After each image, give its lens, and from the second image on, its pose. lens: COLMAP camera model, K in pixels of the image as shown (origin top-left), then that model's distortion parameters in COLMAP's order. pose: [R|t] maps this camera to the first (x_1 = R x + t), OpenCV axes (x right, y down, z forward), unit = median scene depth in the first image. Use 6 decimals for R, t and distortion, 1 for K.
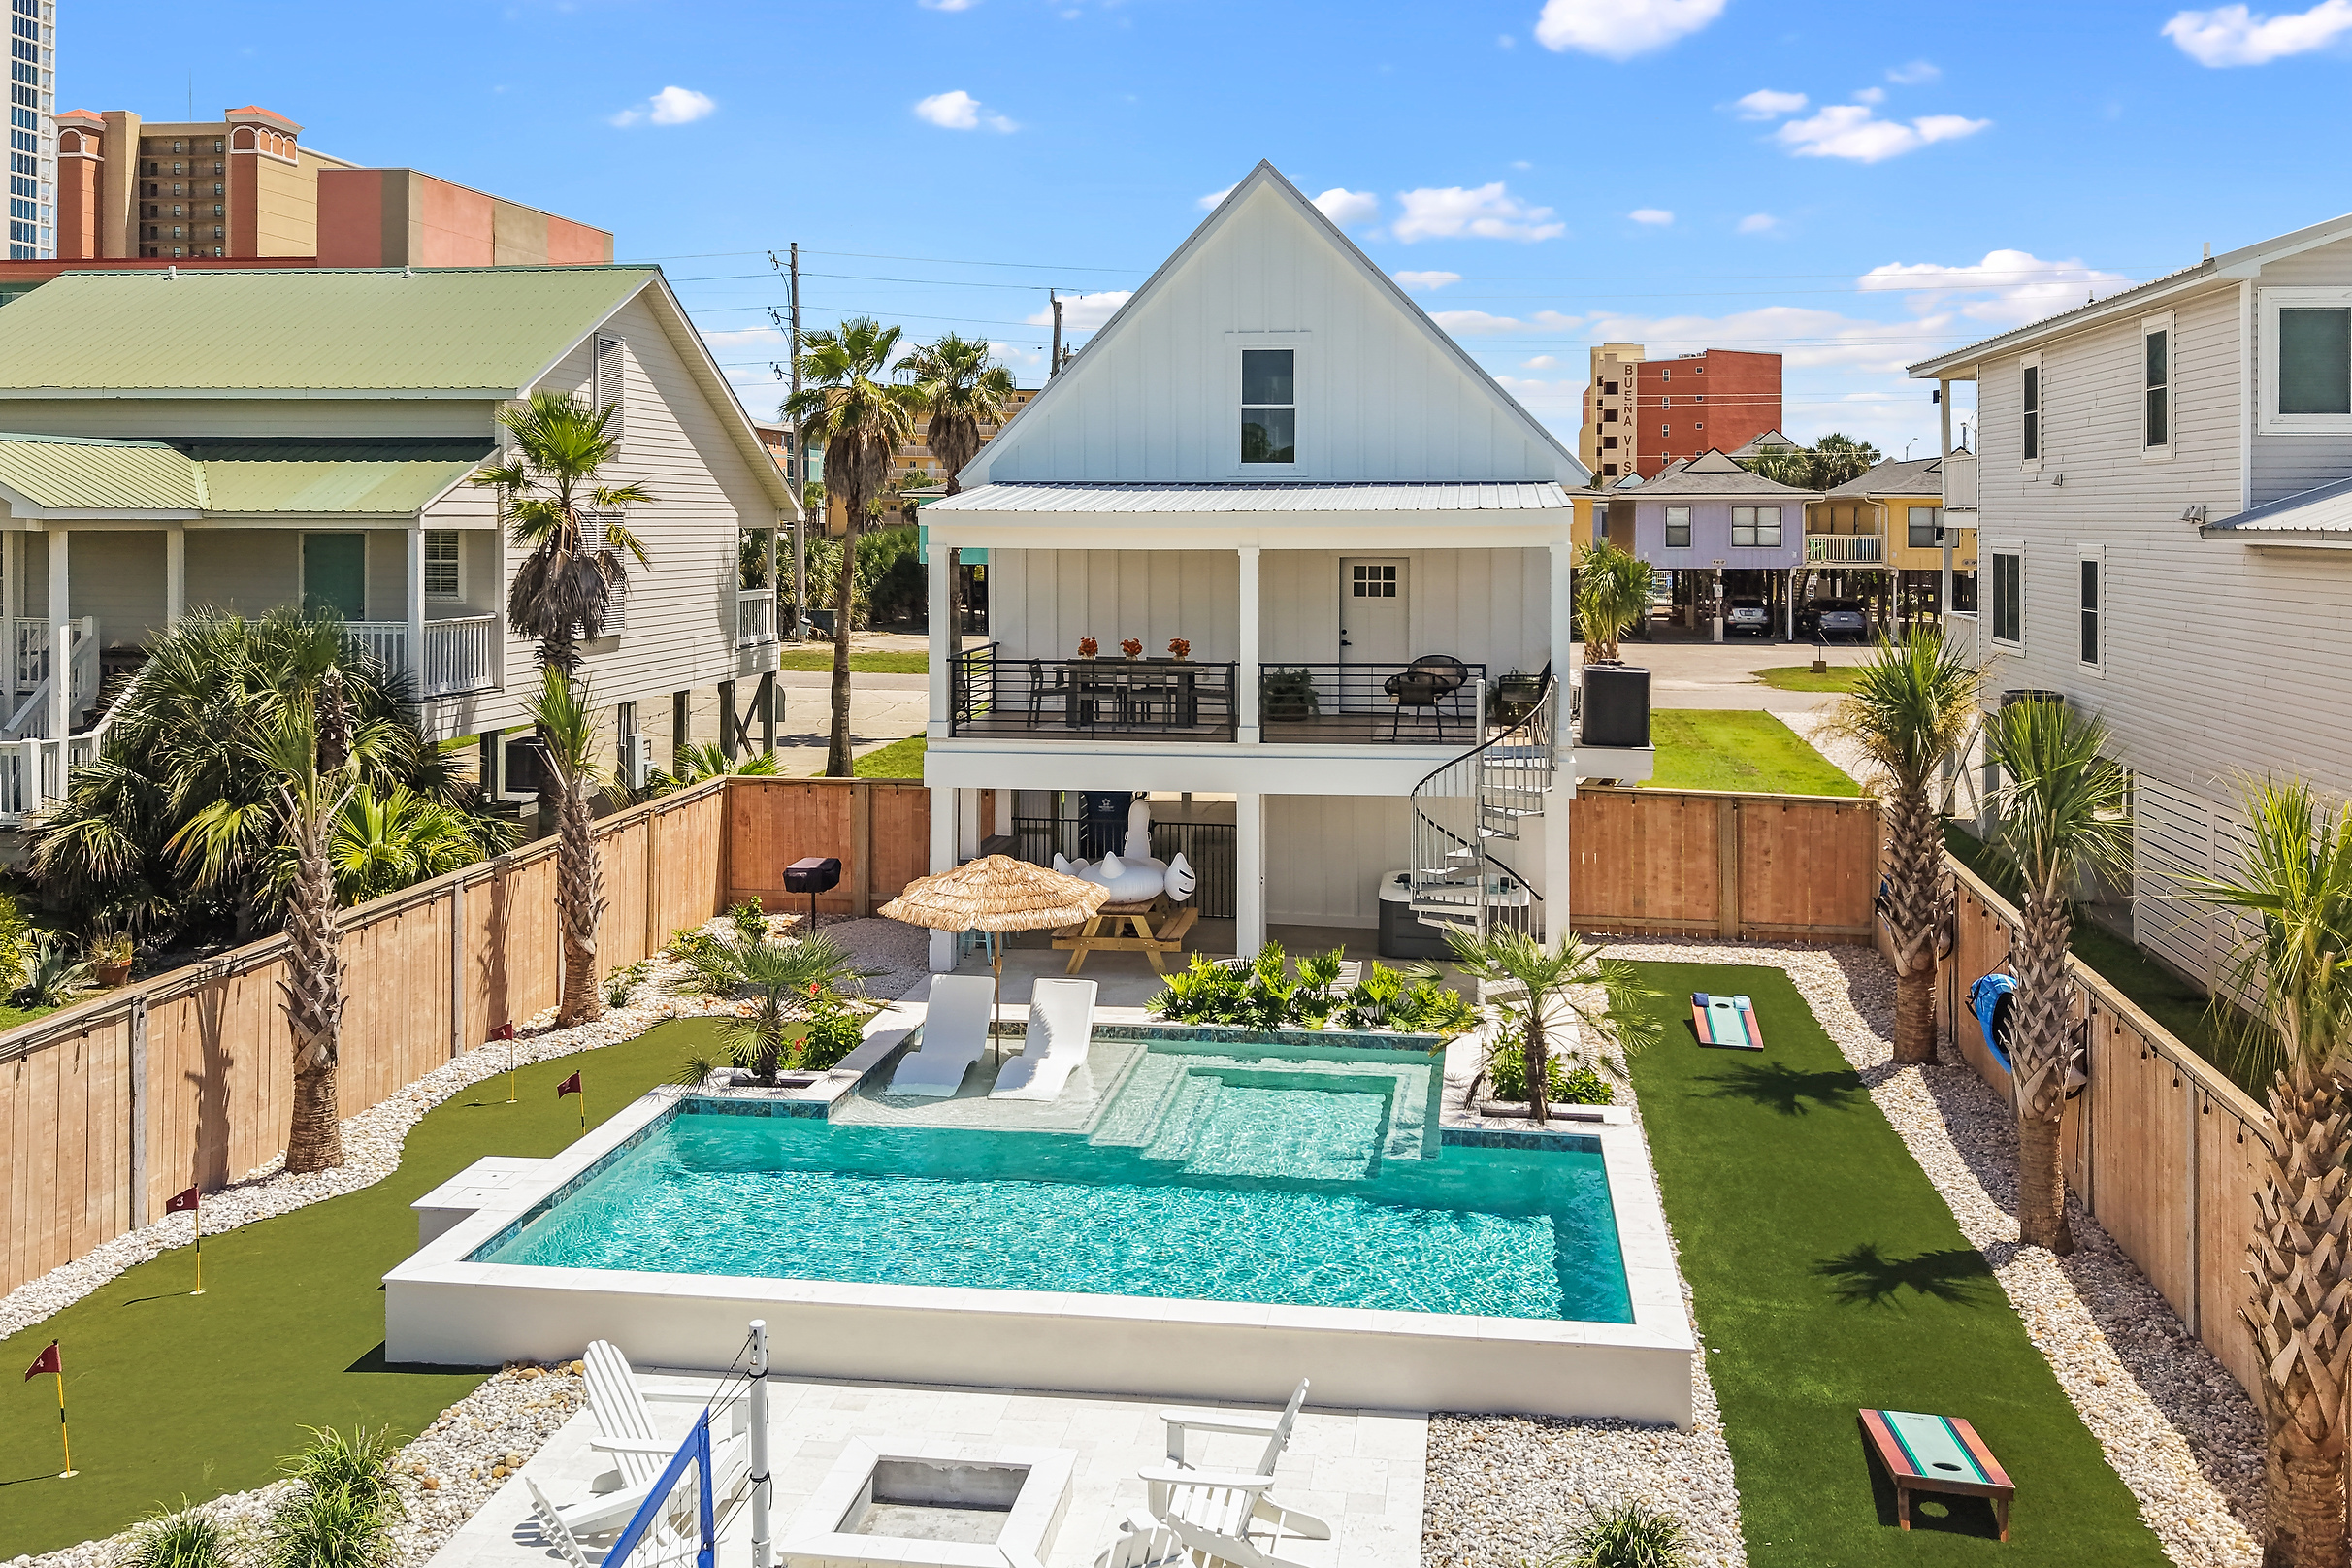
lens RADIAL K [[2000.1, 0, 1223.3], [0, 2000.1, 486.2], [0, 0, 1]] dist [0.010751, -0.022689]
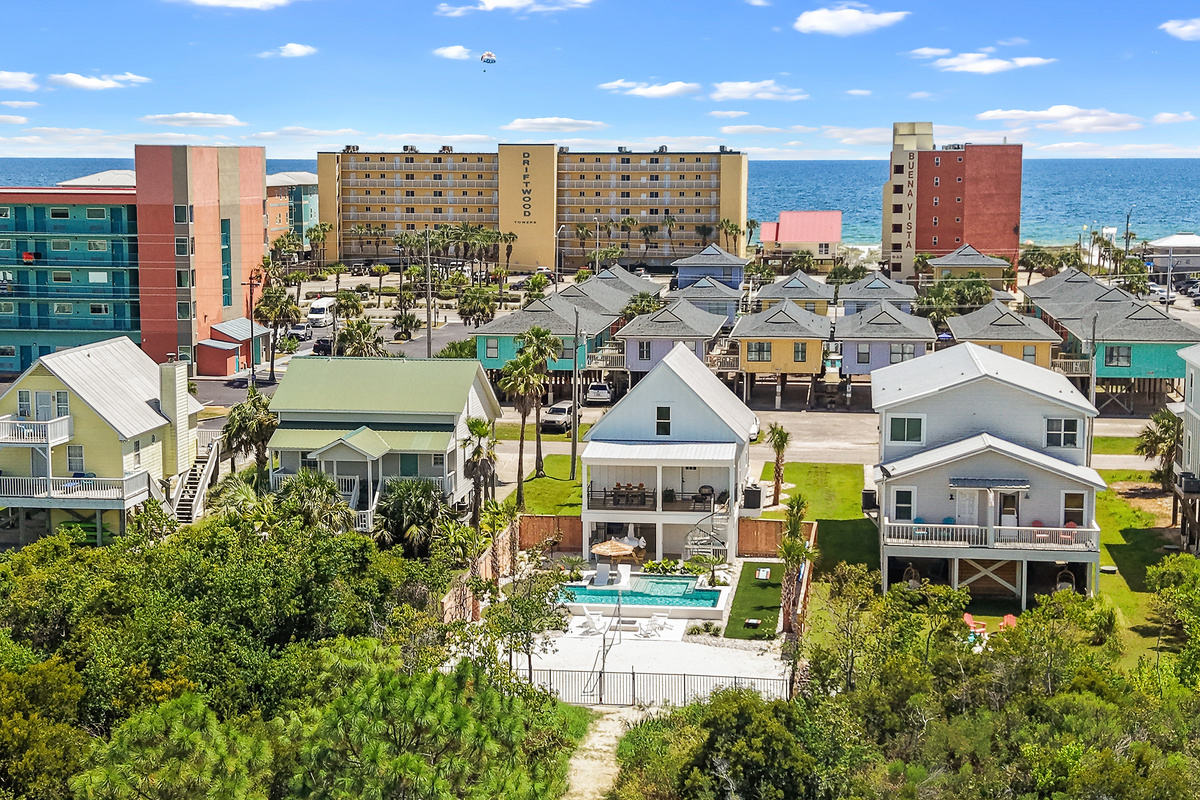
lens RADIAL K [[1825.6, 0, 600.0], [0, 1825.6, 400.0], [0, 0, 1]] dist [0.120326, 0.062541]
pose [[0.999997, -0.000749, -0.002179, -0.115288], [0.001038, 0.990749, 0.135706, -0.697601], [0.002057, -0.135708, 0.990747, -3.100047]]
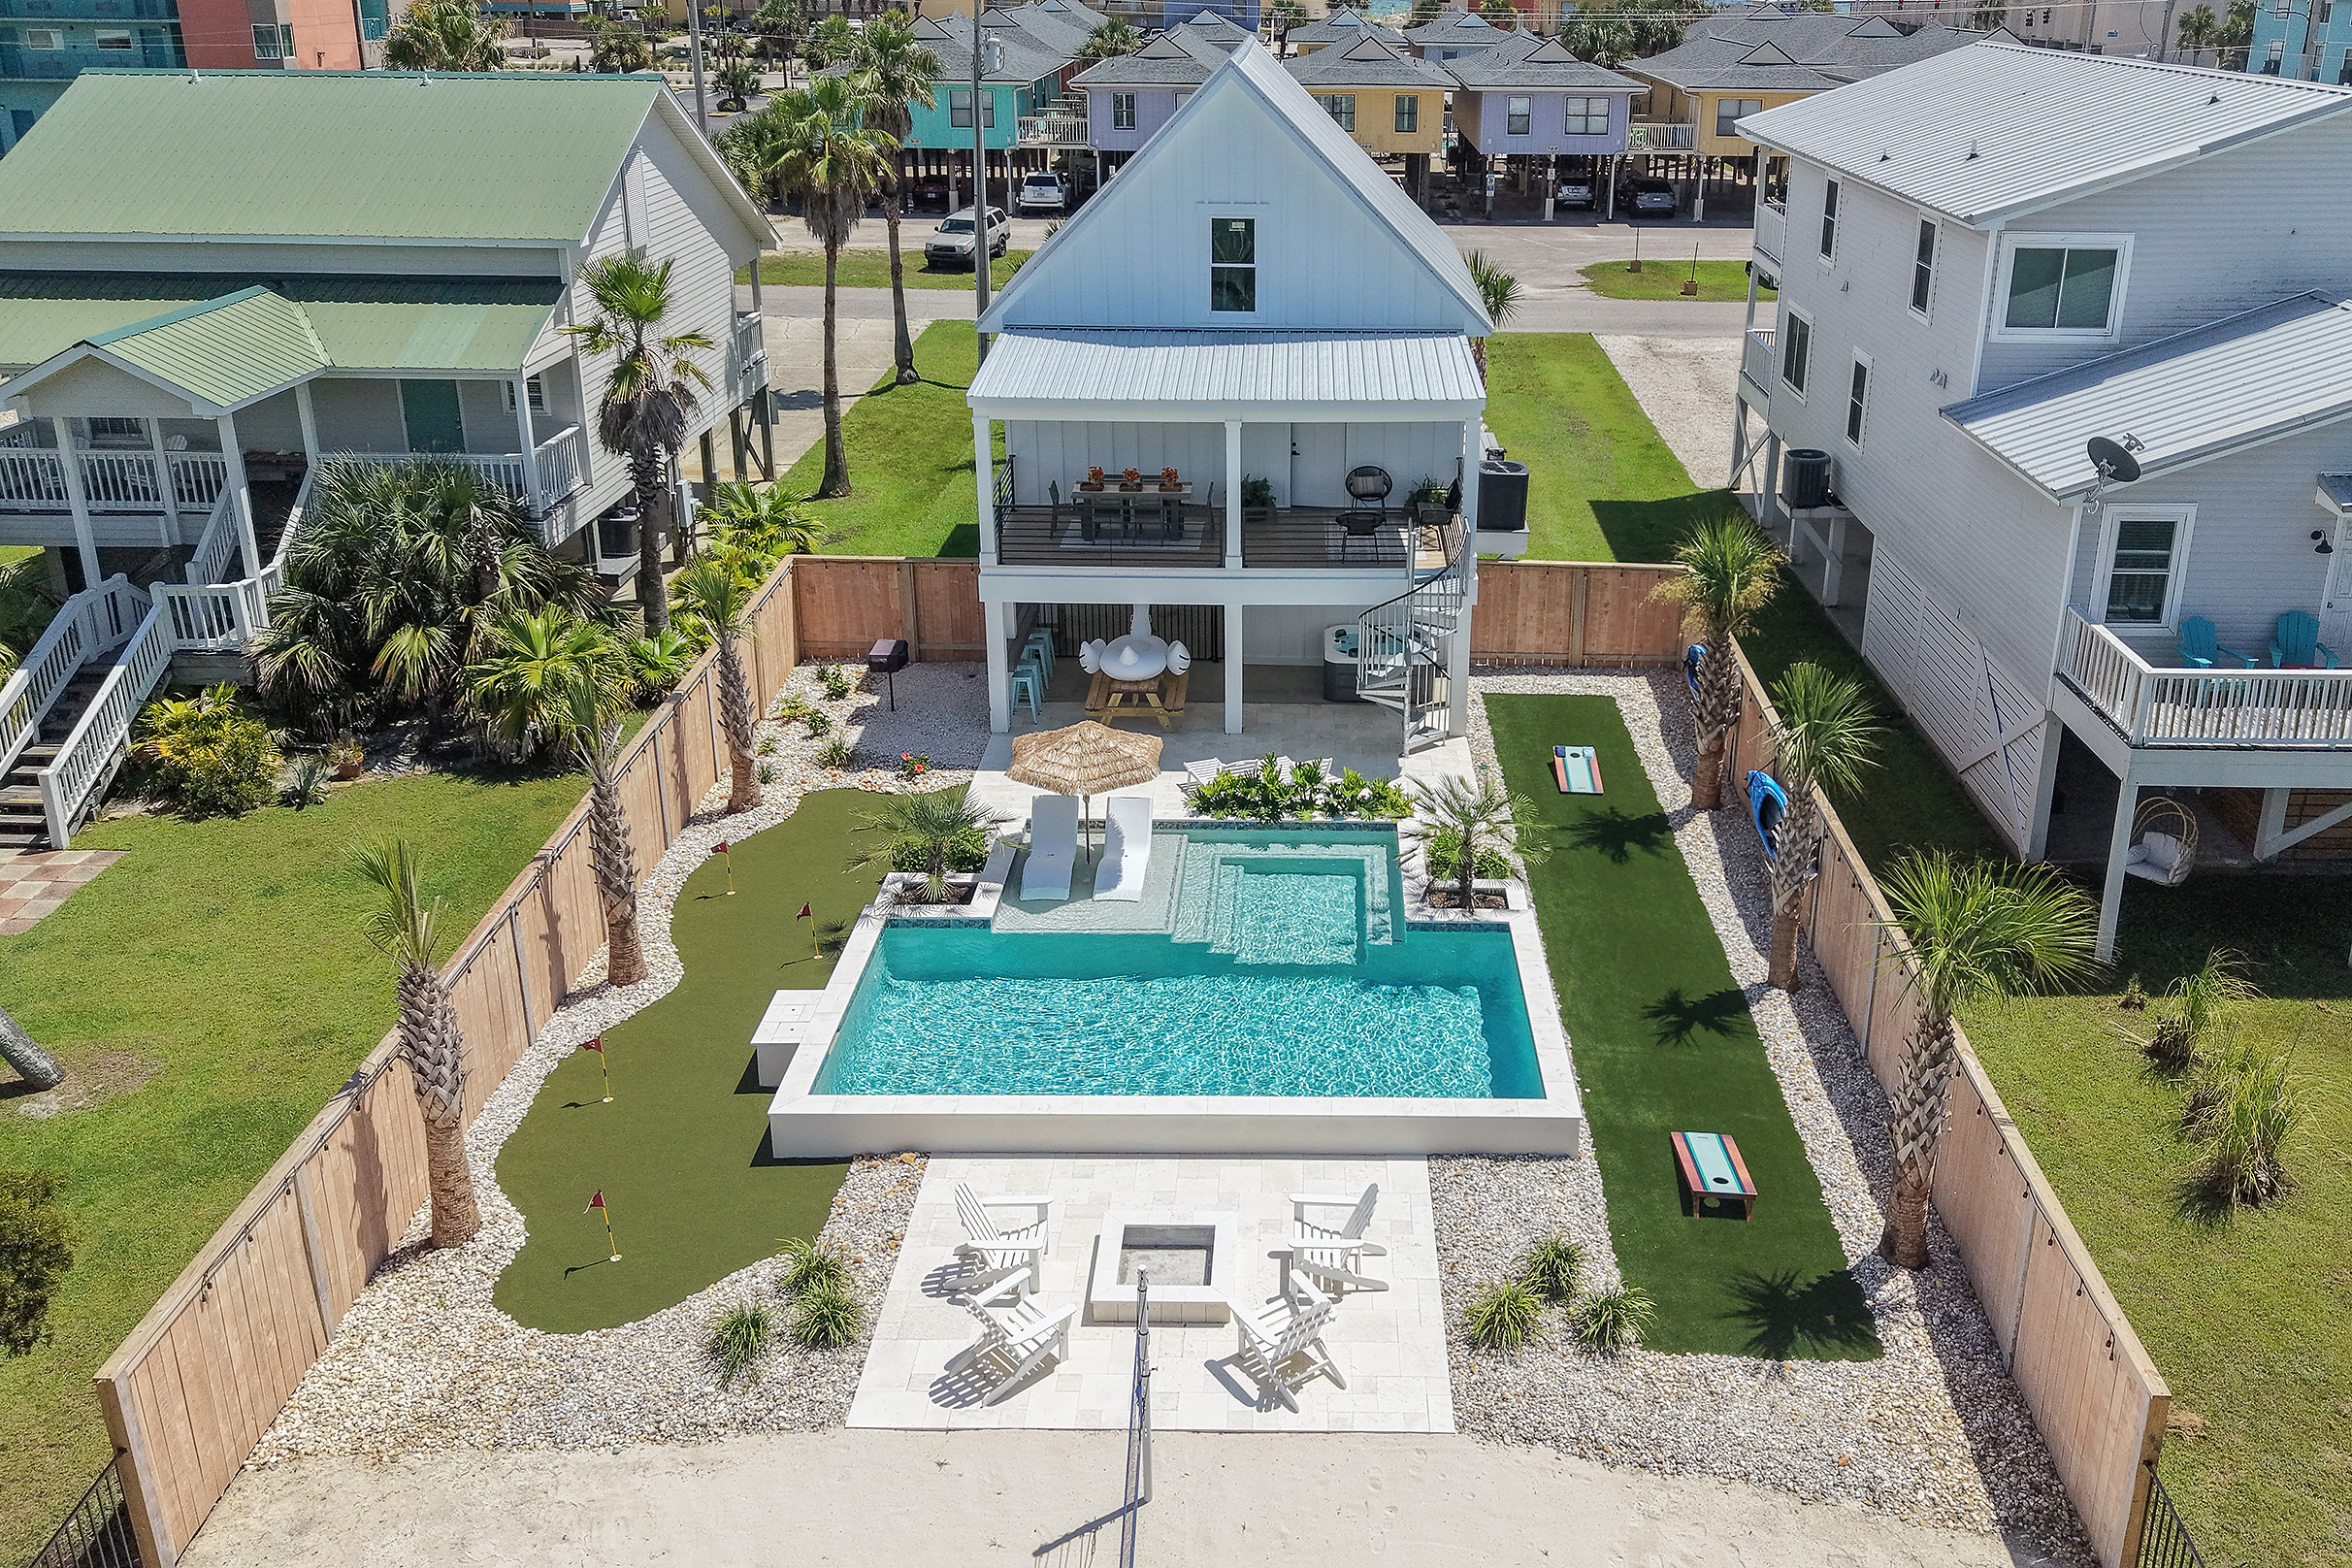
lens RADIAL K [[1879.3, 0, 1308.0], [0, 1879.3, 591.5], [0, 0, 1]] dist [0.009301, -0.007067]
pose [[0.991650, -0.032468, 0.124807, -0.100960], [-0.010609, 0.943969, 0.329862, -0.287118], [-0.128524, -0.328432, 0.935742, -0.180616]]
